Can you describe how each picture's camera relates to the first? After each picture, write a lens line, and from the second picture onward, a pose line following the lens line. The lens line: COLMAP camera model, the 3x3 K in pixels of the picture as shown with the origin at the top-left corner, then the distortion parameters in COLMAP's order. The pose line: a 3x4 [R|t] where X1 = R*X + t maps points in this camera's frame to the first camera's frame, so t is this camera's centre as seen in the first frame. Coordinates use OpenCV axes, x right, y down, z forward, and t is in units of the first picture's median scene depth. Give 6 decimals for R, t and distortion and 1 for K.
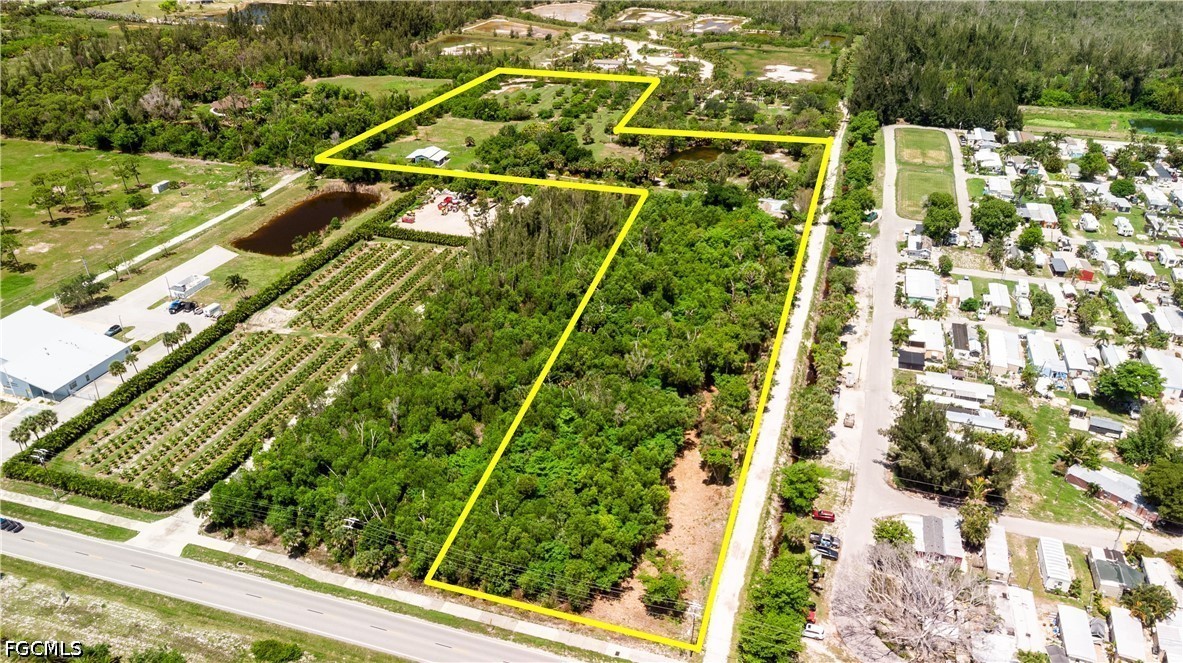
lens RADIAL K [[885.7, 0, 591.5], [0, 885.7, 331.5], [0, 0, 1]] dist [-0.029400, 0.113140]
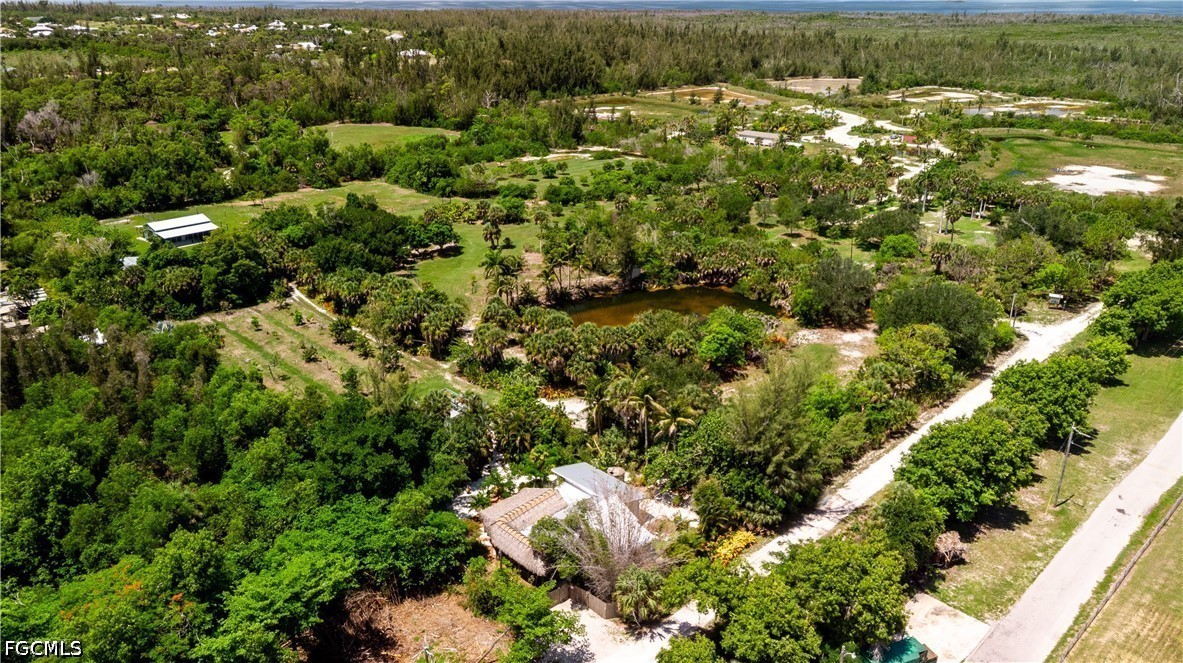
lens RADIAL K [[885.7, 0, 591.5], [0, 885.7, 331.5], [0, 0, 1]] dist [-0.029400, 0.113140]
pose [[0.886557, 0.167774, -0.431125, 0.205259], [-0.219508, 0.972892, -0.072788, -0.111755], [0.407226, 0.159166, 0.899351, 0.457998]]
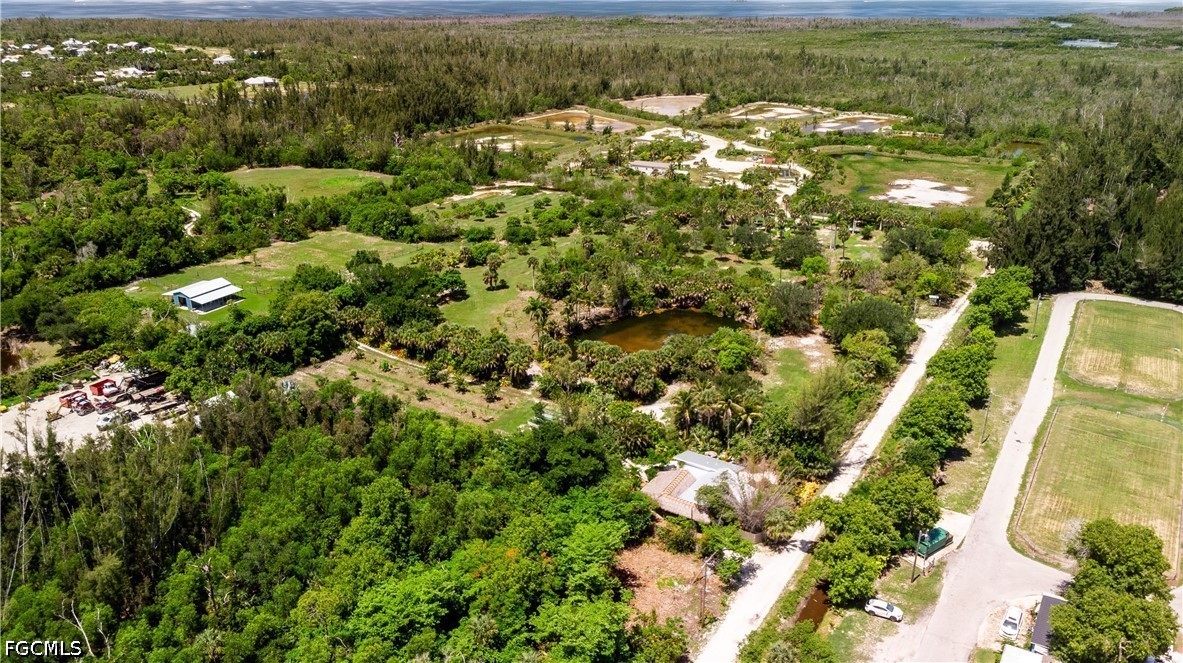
lens RADIAL K [[885.7, 0, 591.5], [0, 885.7, 331.5], [0, 0, 1]] dist [-0.029400, 0.113140]
pose [[0.965736, 0.086241, -0.244777, 0.160606], [-0.114476, 0.988014, -0.103551, -0.102284], [0.232913, 0.128024, 0.964034, 0.353288]]
